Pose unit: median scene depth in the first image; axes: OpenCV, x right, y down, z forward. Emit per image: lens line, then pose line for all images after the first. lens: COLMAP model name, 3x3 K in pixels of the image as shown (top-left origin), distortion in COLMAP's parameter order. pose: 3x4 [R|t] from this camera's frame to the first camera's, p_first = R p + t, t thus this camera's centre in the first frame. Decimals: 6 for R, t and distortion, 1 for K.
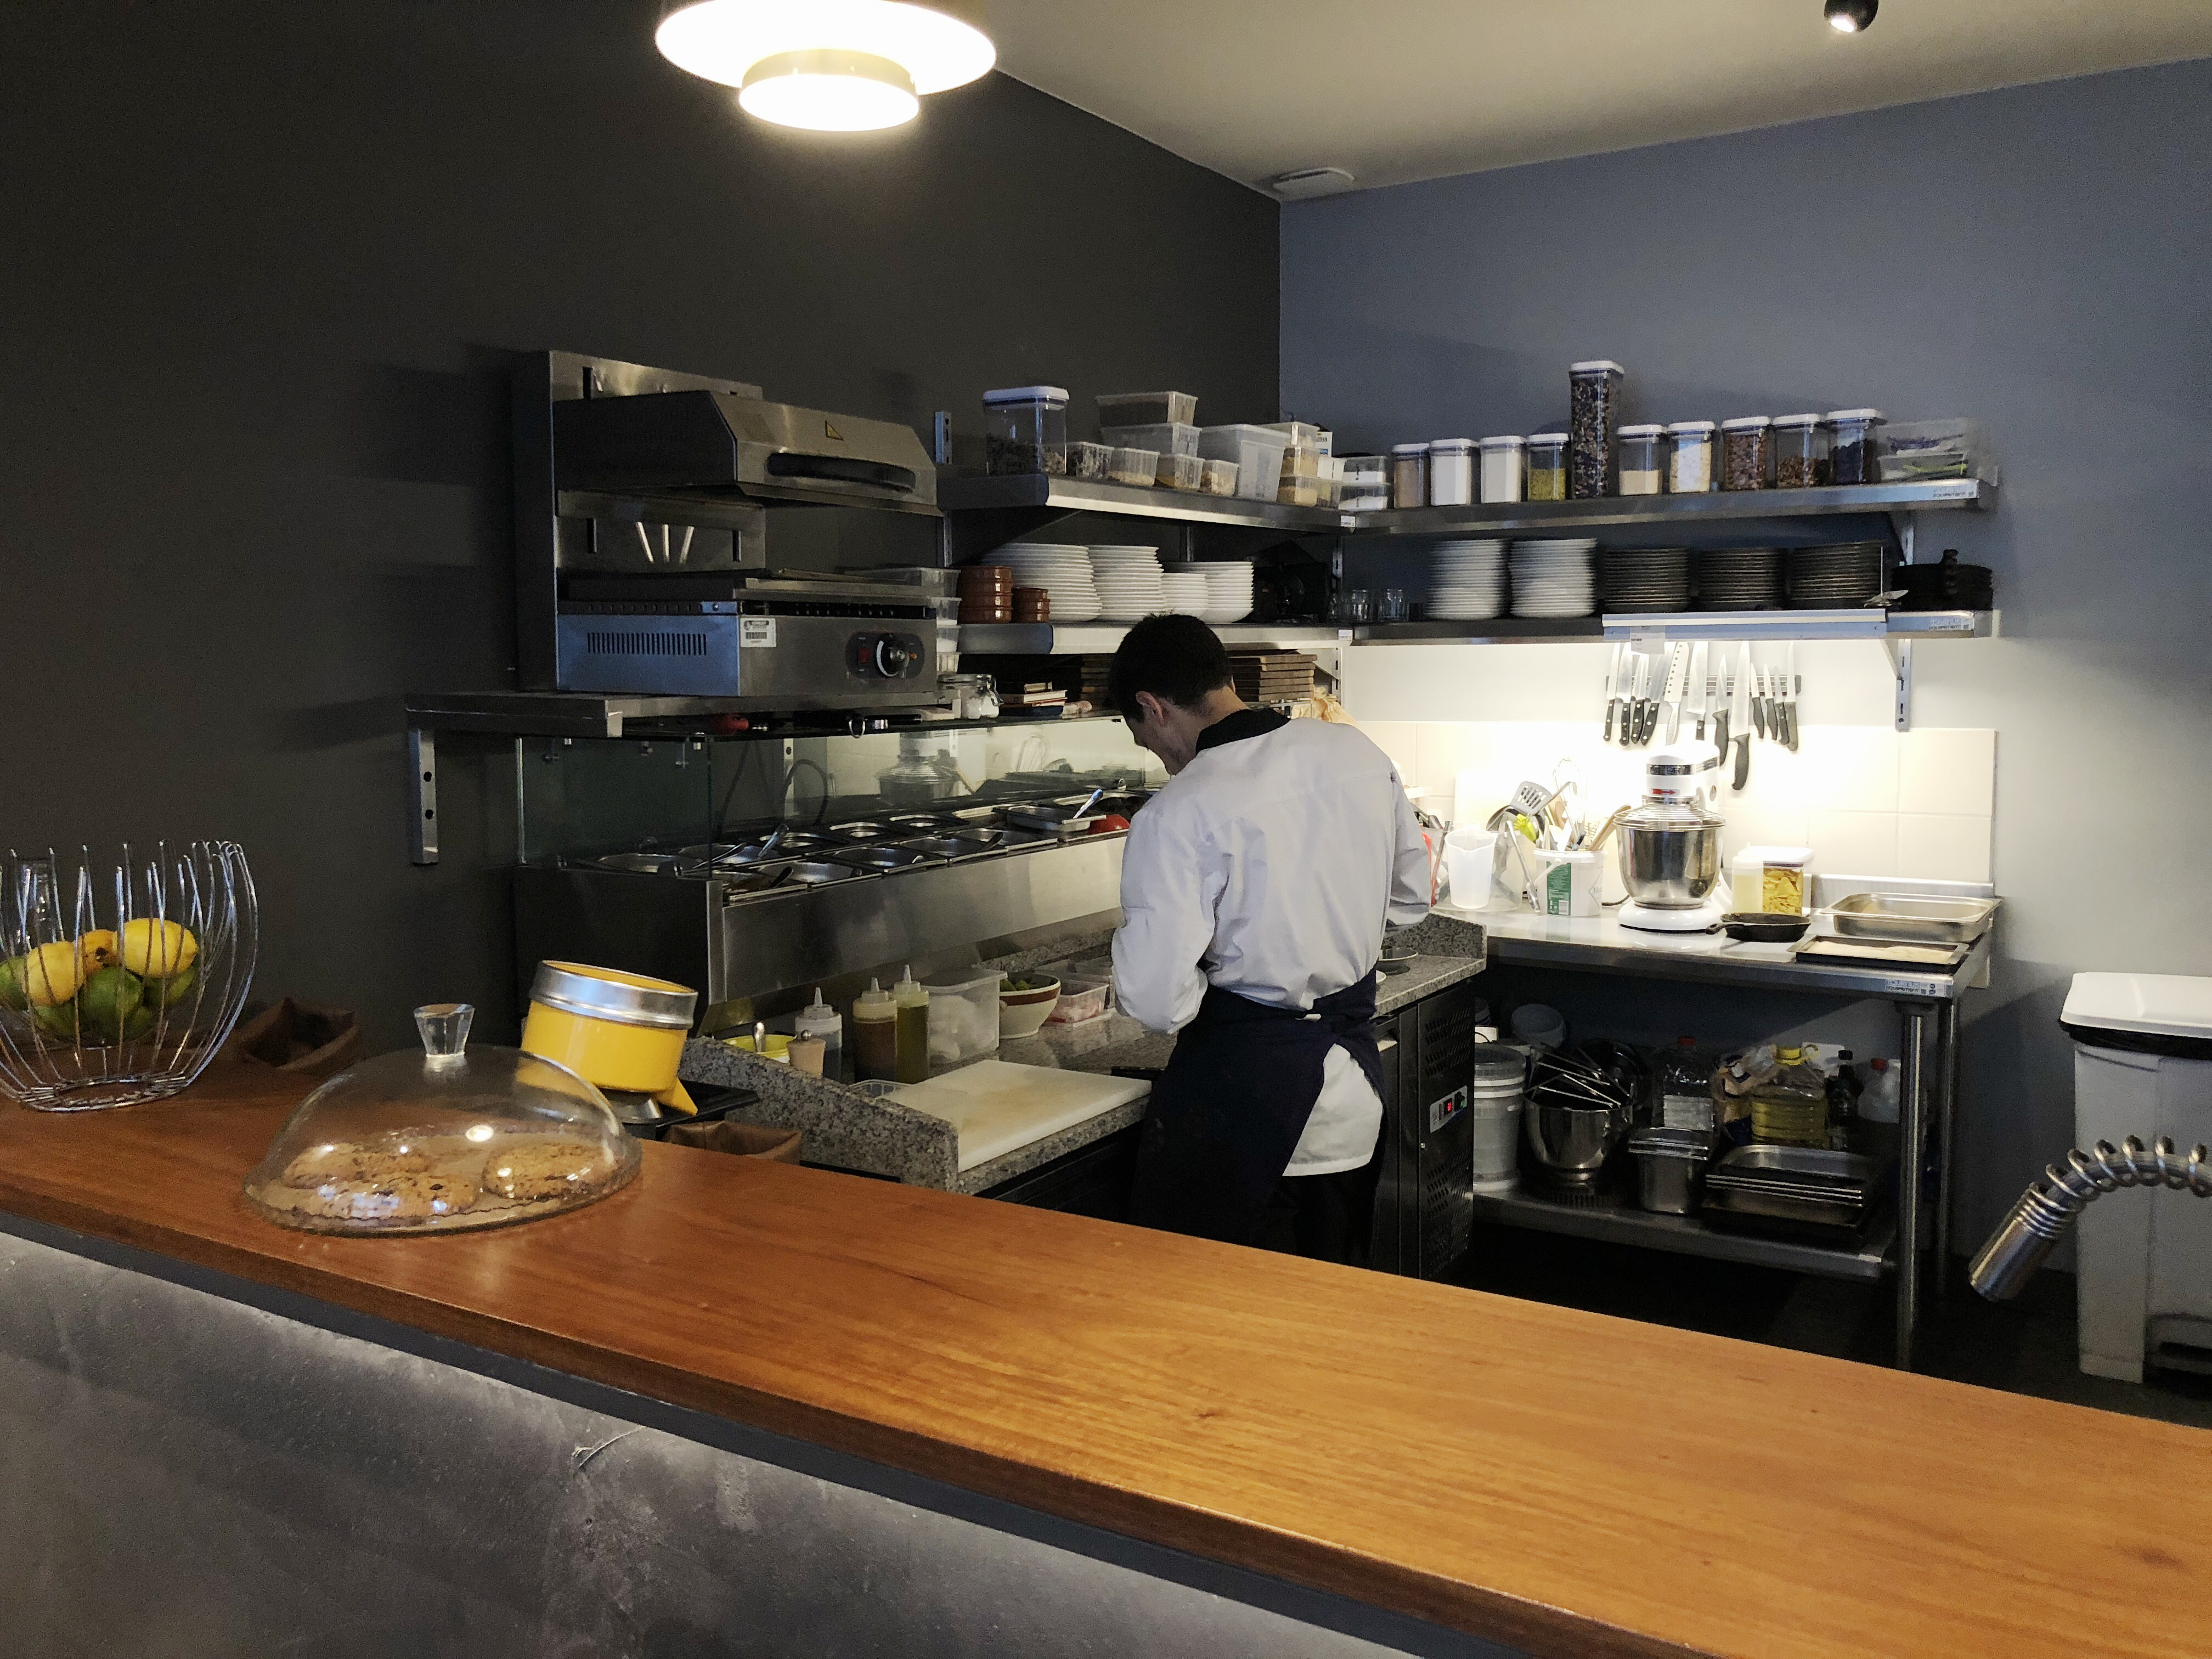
lens RADIAL K [[1817.9, 0, 1106.0], [0, 1817.9, 829.5], [0, 0, 1]] dist [0.080914, -0.103040]
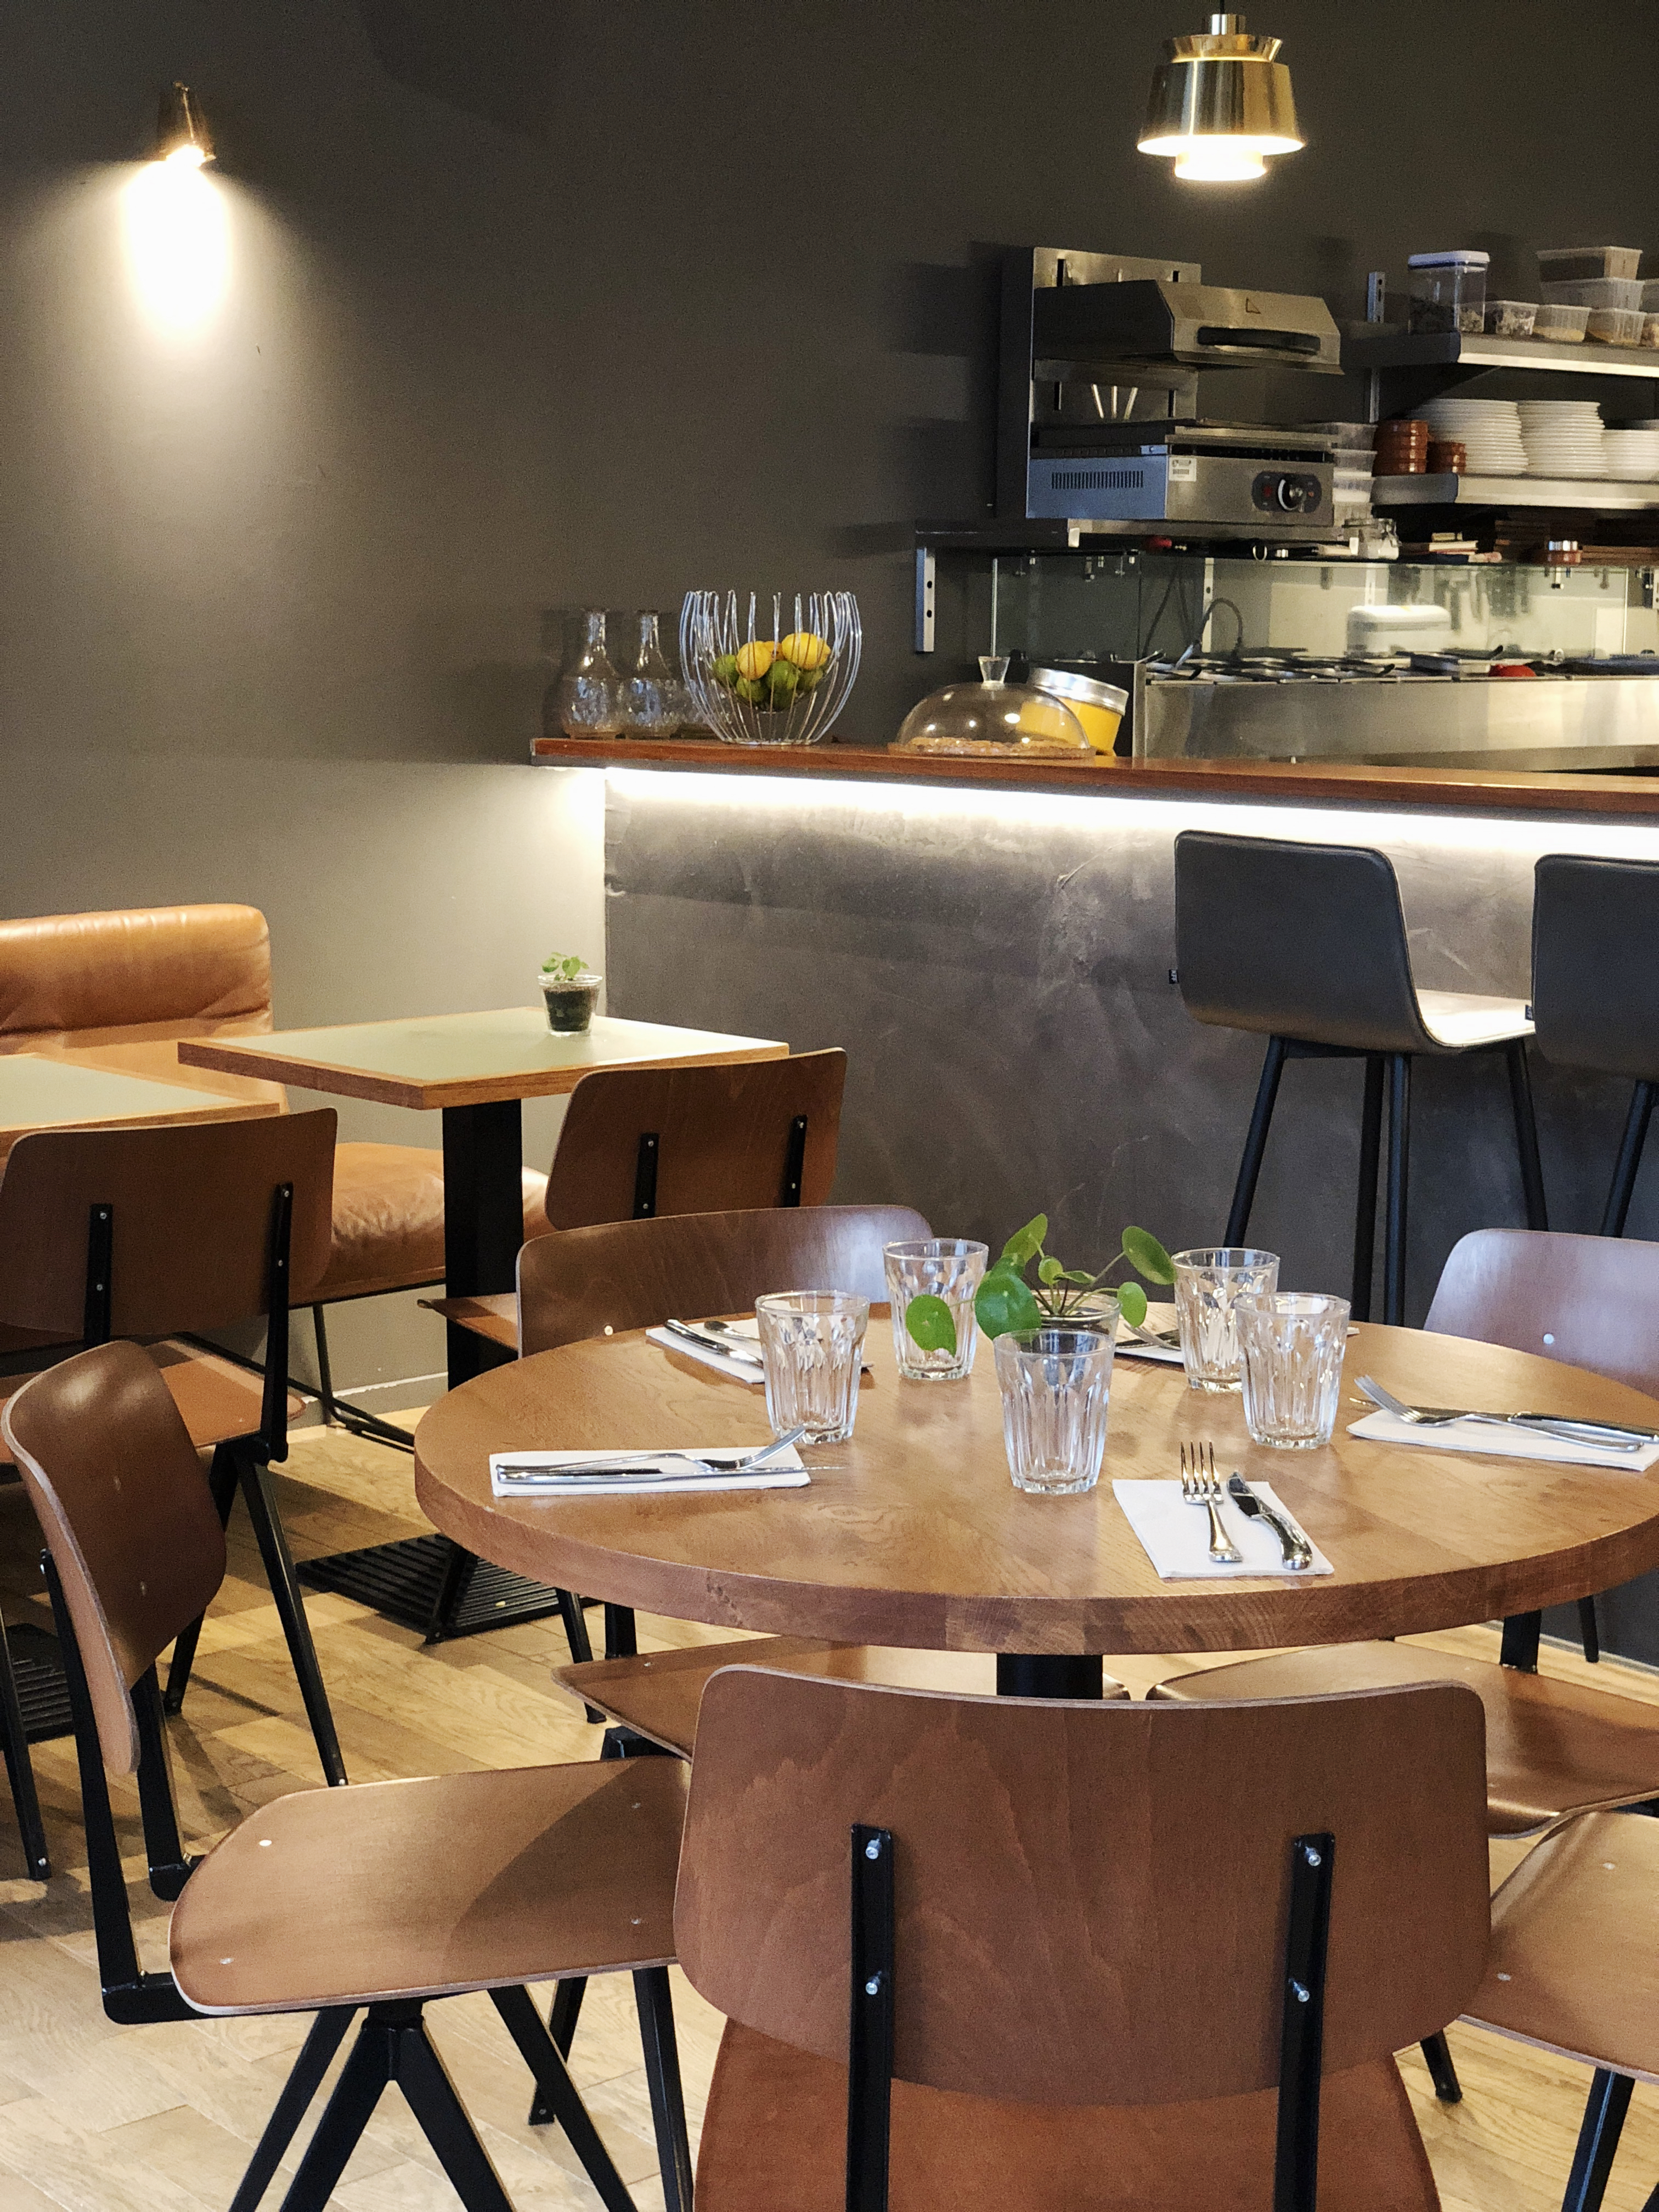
lens RADIAL K [[3350.7, 0, 829.5], [0, 3350.7, 1106.0], [0, 0, 1]] dist [0.114553, -0.470481]
pose [[0.954658, 0.055827, -0.292424, 0.207581], [-0.042646, 0.997774, 0.051261, 0.163940], [0.294634, -0.036466, 0.954914, -0.969215]]
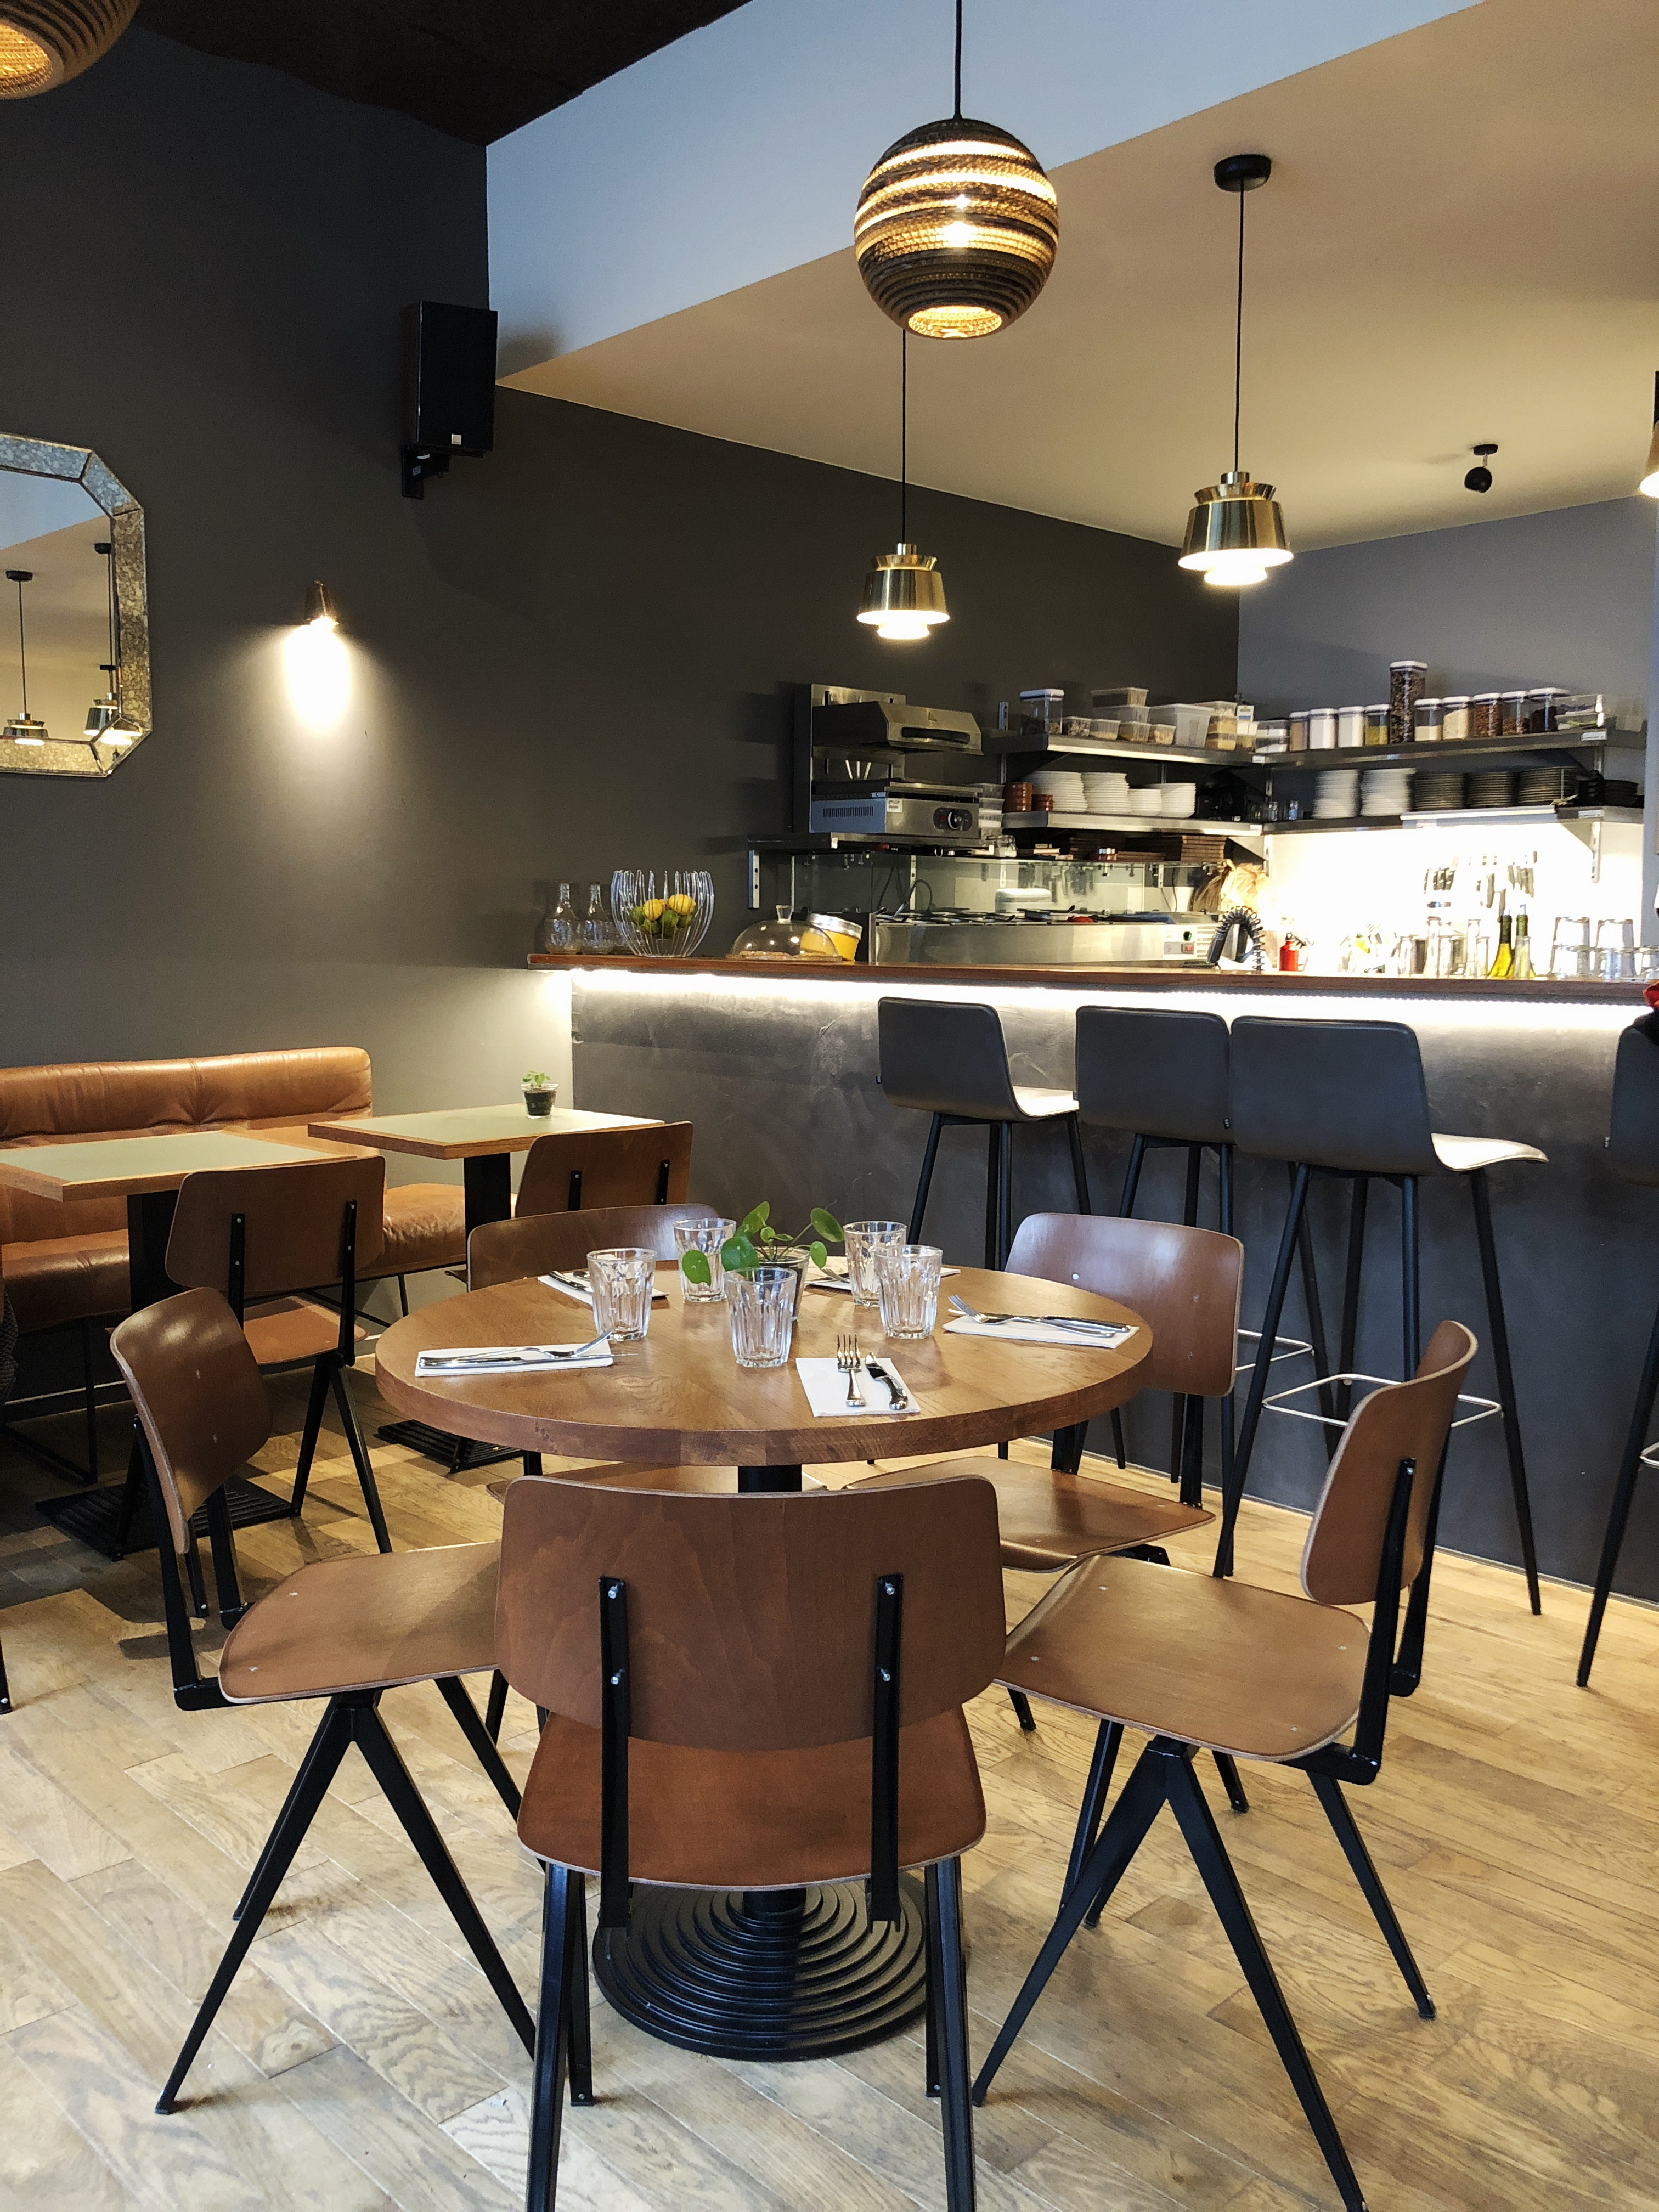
lens RADIAL K [[1817.9, 0, 829.5], [0, 1817.9, 1106.0], [0, 0, 1]] dist [0.080914, -0.103040]
pose [[0.968775, 0.036266, -0.245274, 0.221949], [-0.034360, 0.999337, 0.012046, 0.177517], [0.245548, -0.003243, 0.969379, -0.903596]]
